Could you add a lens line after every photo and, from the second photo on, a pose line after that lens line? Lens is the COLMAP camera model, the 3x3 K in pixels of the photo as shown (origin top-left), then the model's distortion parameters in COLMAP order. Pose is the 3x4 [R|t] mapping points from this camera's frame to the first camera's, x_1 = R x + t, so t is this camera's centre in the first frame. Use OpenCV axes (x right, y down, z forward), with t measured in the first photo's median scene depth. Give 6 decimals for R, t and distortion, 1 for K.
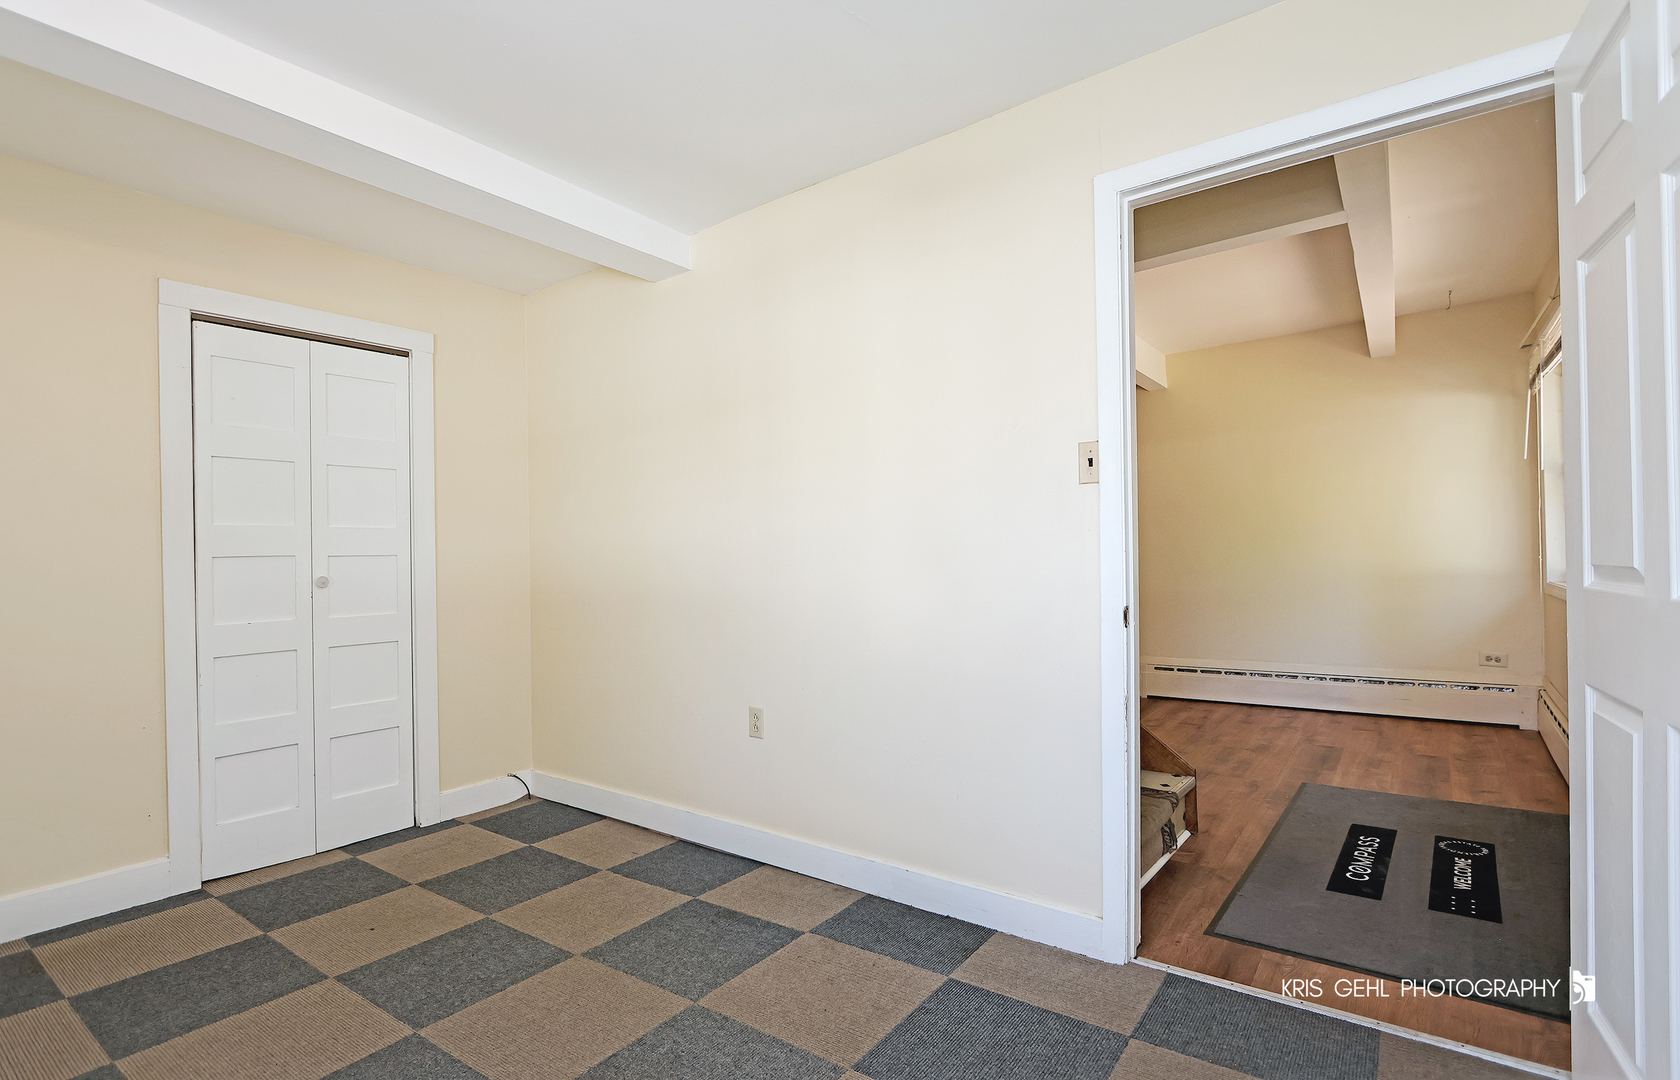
lens RADIAL K [[807.3, 0, 840.0], [0, 807.3, 536.3], [0, 0, 1]] dist [-0.002650, 0.000620]
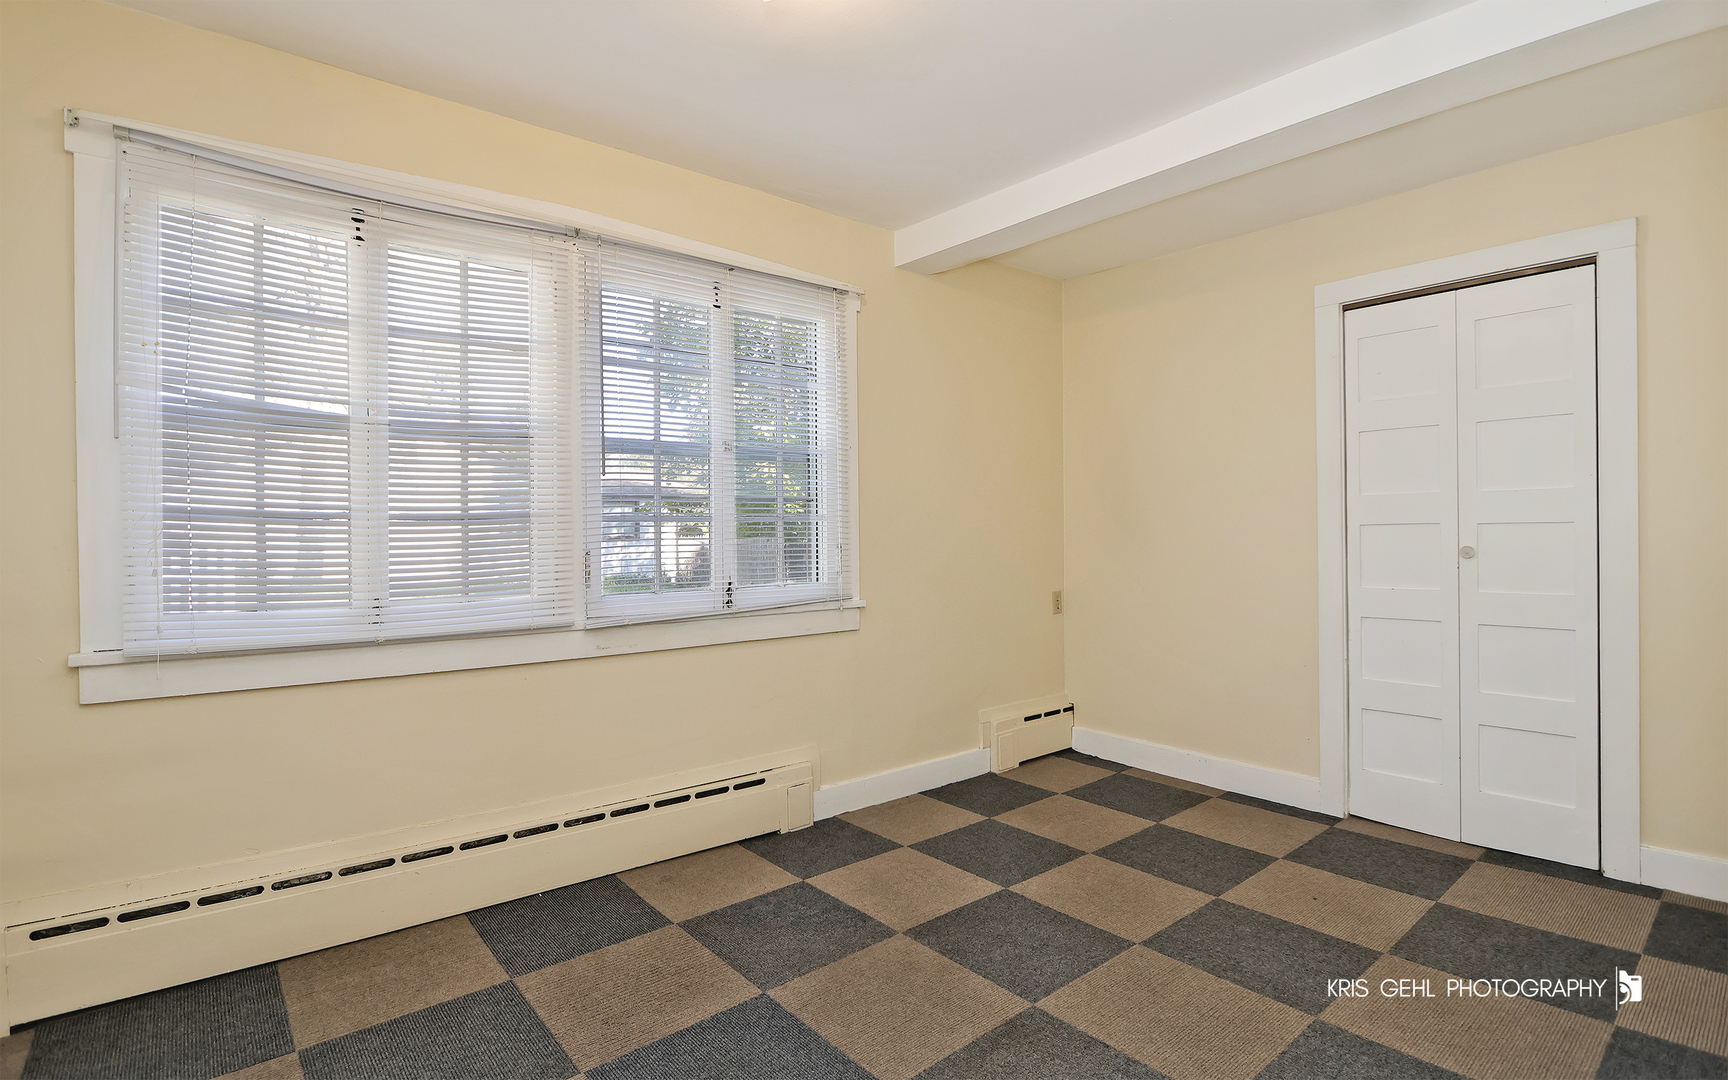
lens RADIAL K [[825.2, 0, 864.5], [0, 825.2, 544.6], [0, 0, 1]] dist [-0.032031, -0.001621]
pose [[-0.219901, 0.030983, -0.975030, 0.424366], [0.030735, 0.999219, 0.024820, 0.004458], [0.975038, -0.024510, -0.220682, 0.566417]]
